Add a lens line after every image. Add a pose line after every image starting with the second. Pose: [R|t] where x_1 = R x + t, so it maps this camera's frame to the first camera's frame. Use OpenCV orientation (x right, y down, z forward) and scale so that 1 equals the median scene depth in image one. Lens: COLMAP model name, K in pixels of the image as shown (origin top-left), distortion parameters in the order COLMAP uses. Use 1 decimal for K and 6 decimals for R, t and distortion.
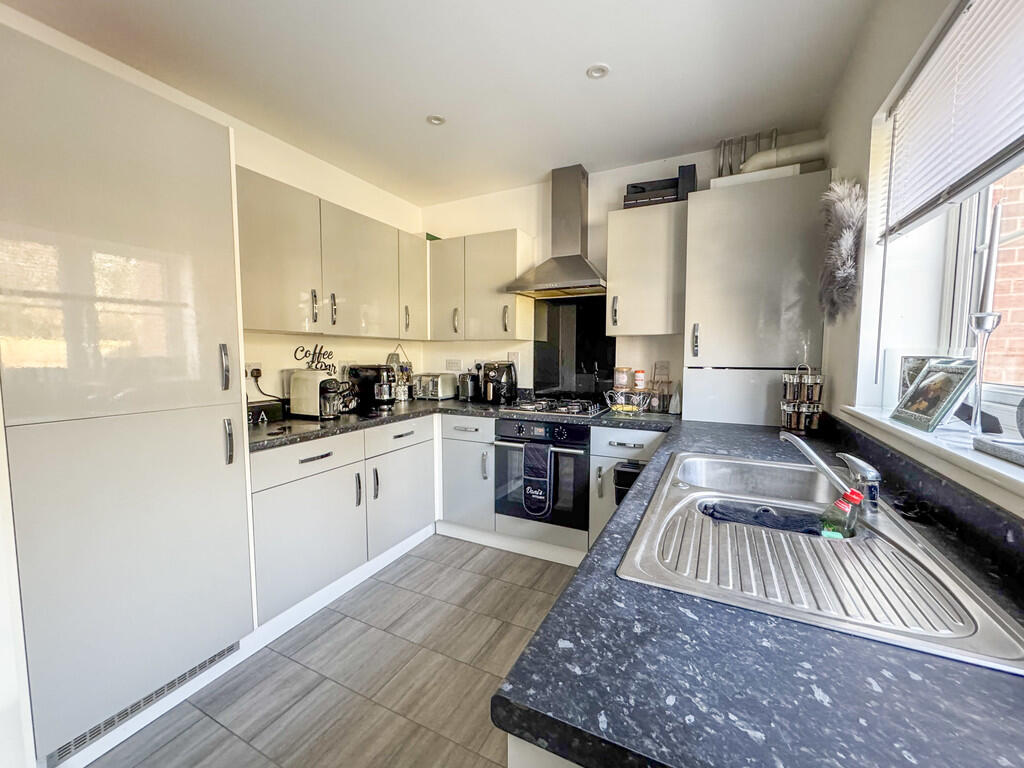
lens RADIAL K [[416.9, 0, 510.6], [0, 416.9, 385.1], [0, 0, 1]] dist [-0.002187, -0.000093]
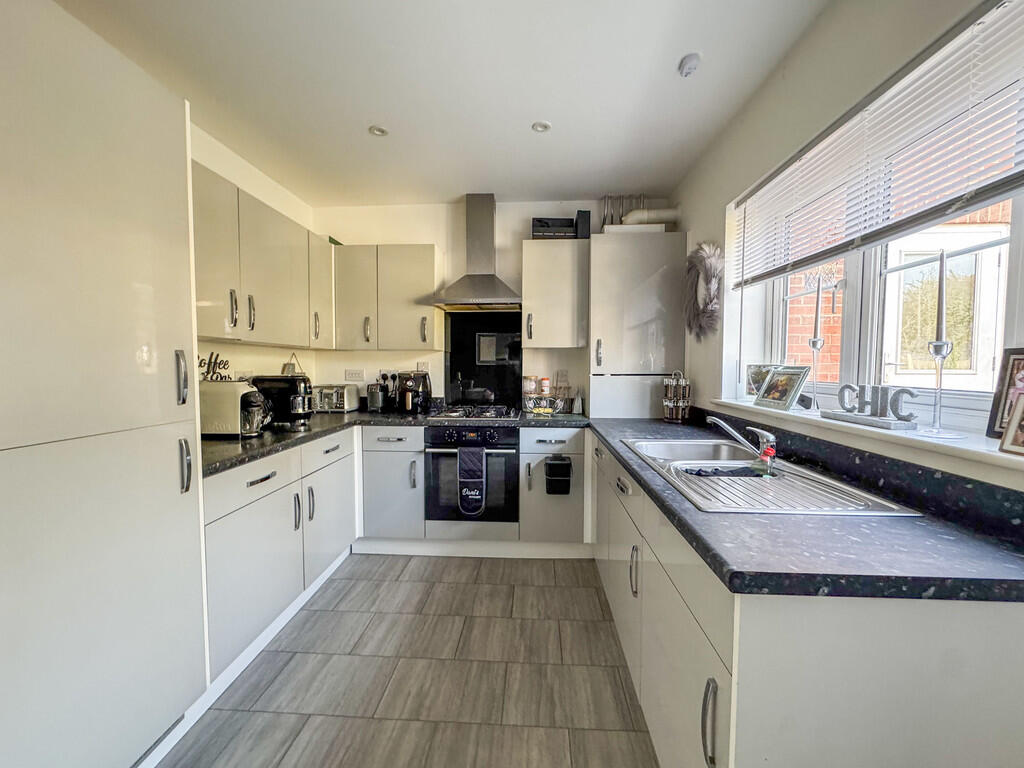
lens RADIAL K [[416.9, 0, 510.6], [0, 416.9, 385.1], [0, 0, 1]] dist [-0.002187, -0.000093]
pose [[0.917529, -0.018517, 0.397237, -0.258336], [0.029729, 0.999314, -0.022087, 0.007333], [-0.396556, 0.032075, 0.917450, -0.026251]]
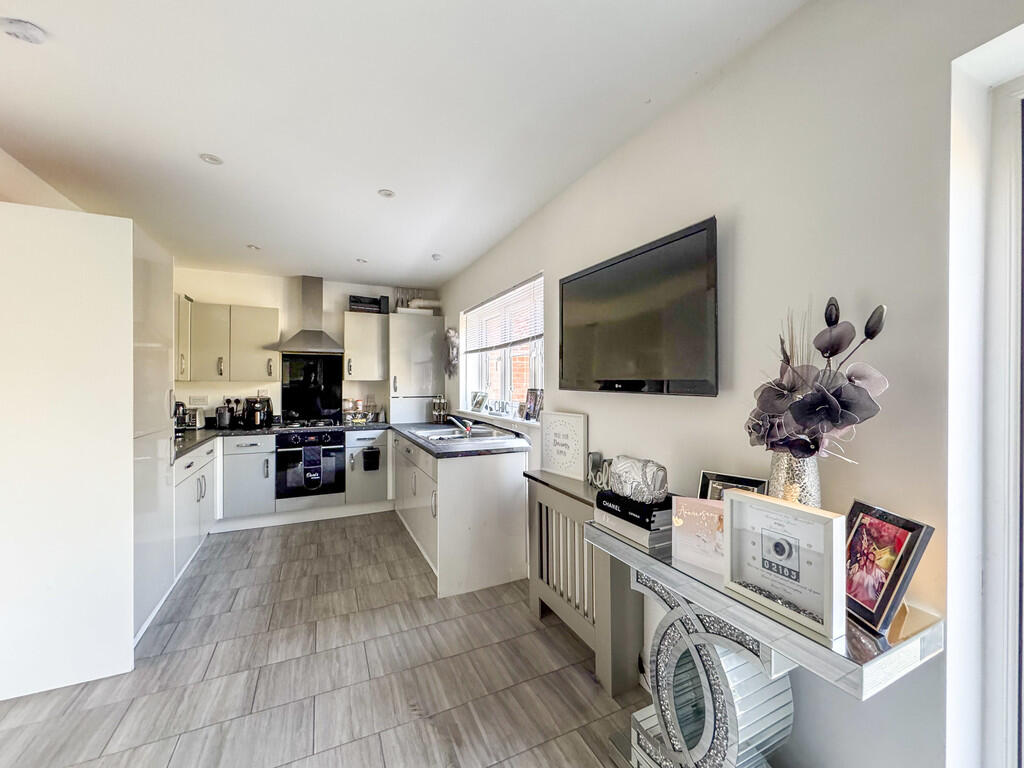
lens RADIAL K [[408.7, 0, 512.0], [0, 408.7, 384.0], [0, 0, 1]] dist [0.000082, 0.000008]
pose [[0.616794, -0.000512, 0.787124, -0.701548], [0.060839, 0.997039, -0.047025, 0.020059], [-0.784770, 0.076892, 0.614999, -0.616840]]
